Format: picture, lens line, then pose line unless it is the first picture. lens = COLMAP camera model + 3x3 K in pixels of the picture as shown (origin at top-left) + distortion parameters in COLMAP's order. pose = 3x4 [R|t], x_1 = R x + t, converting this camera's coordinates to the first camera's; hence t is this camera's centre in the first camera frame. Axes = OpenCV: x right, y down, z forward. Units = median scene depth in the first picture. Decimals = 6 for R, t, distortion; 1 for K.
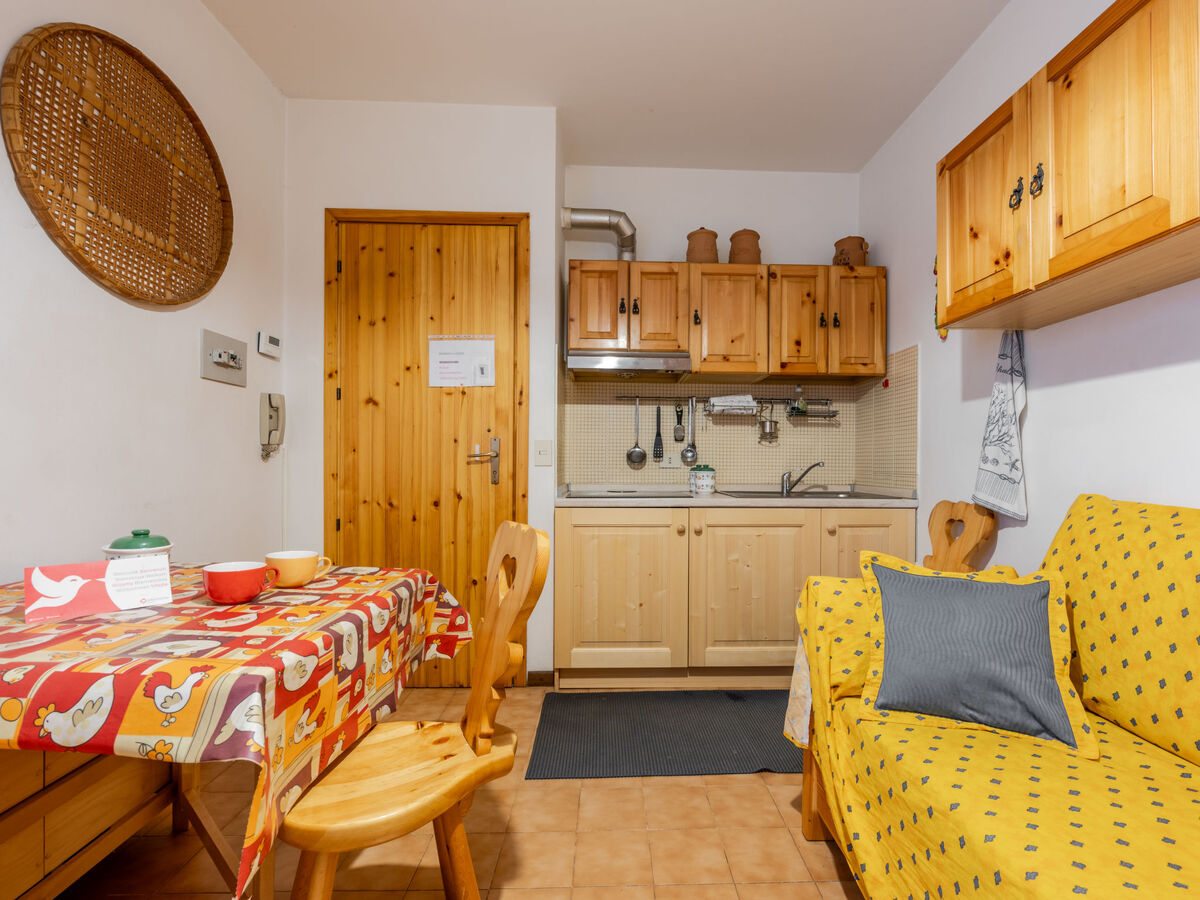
lens RADIAL K [[537.8, 0, 618.6], [0, 537.8, 466.5], [0, 0, 1]] dist [-0.000731, 0.000679]
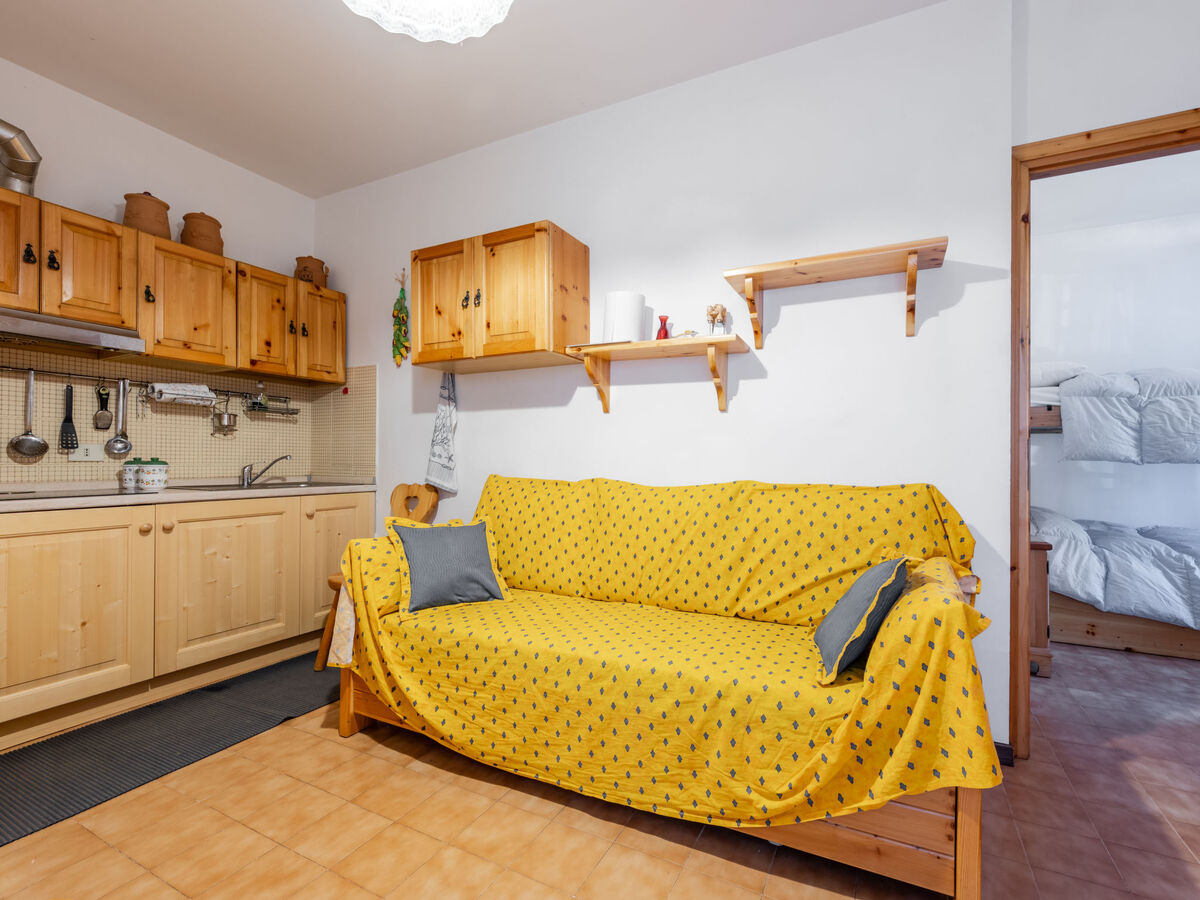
lens RADIAL K [[537.8, 0, 643.7], [0, 537.8, 454.9], [0, 0, 1]] dist [-0.000731, 0.000679]
pose [[0.456323, 0.005807, 0.889795, -0.309956], [-0.000220, 0.999979, -0.006414, -0.002267], [-0.889814, 0.002732, 0.456315, -0.168904]]
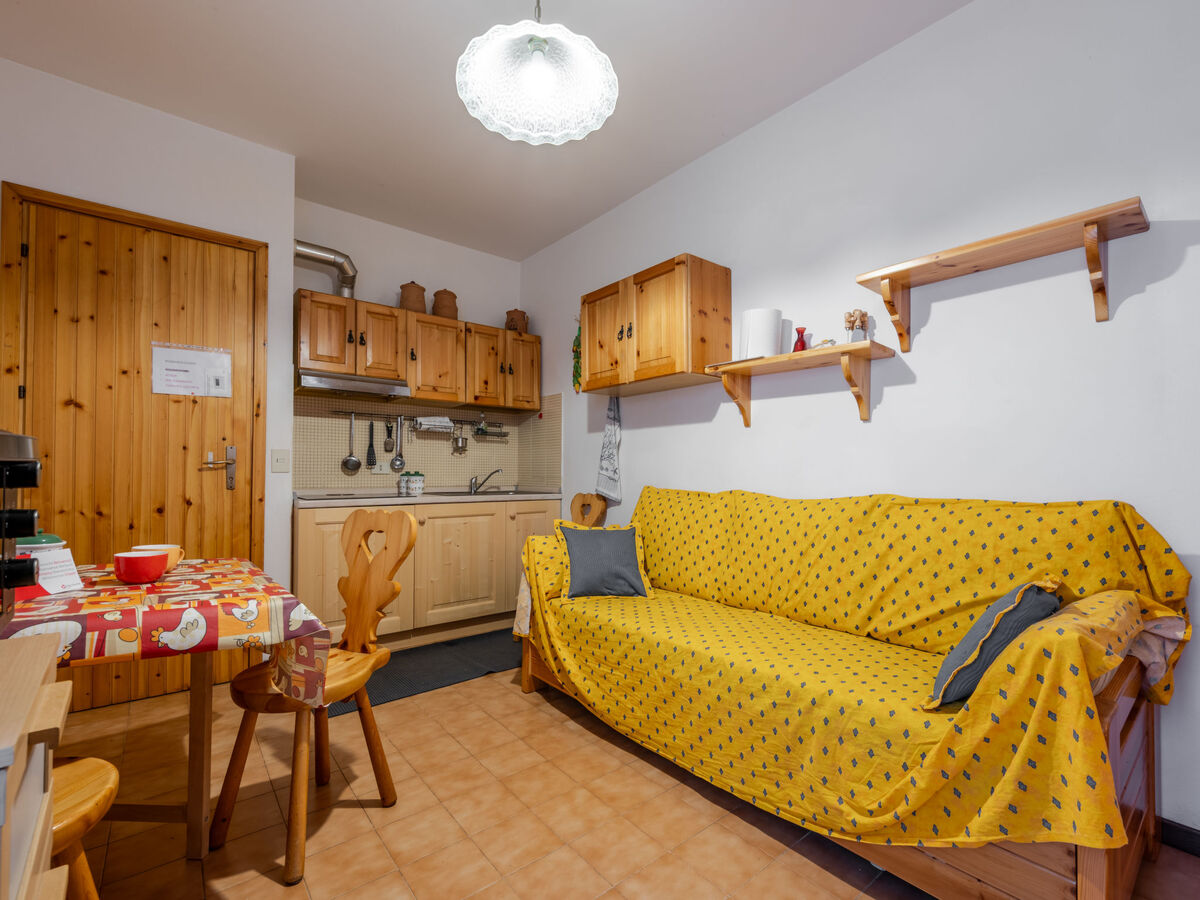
lens RADIAL K [[537.8, 0, 600.1], [0, 537.8, 464.3], [0, 0, 1]] dist [-0.000731, 0.000679]
pose [[0.794057, 0.008447, 0.607784, -0.303204], [0.000898, 0.999886, -0.015070, -0.000003], [-0.607842, 0.012513, 0.793959, -0.301743]]
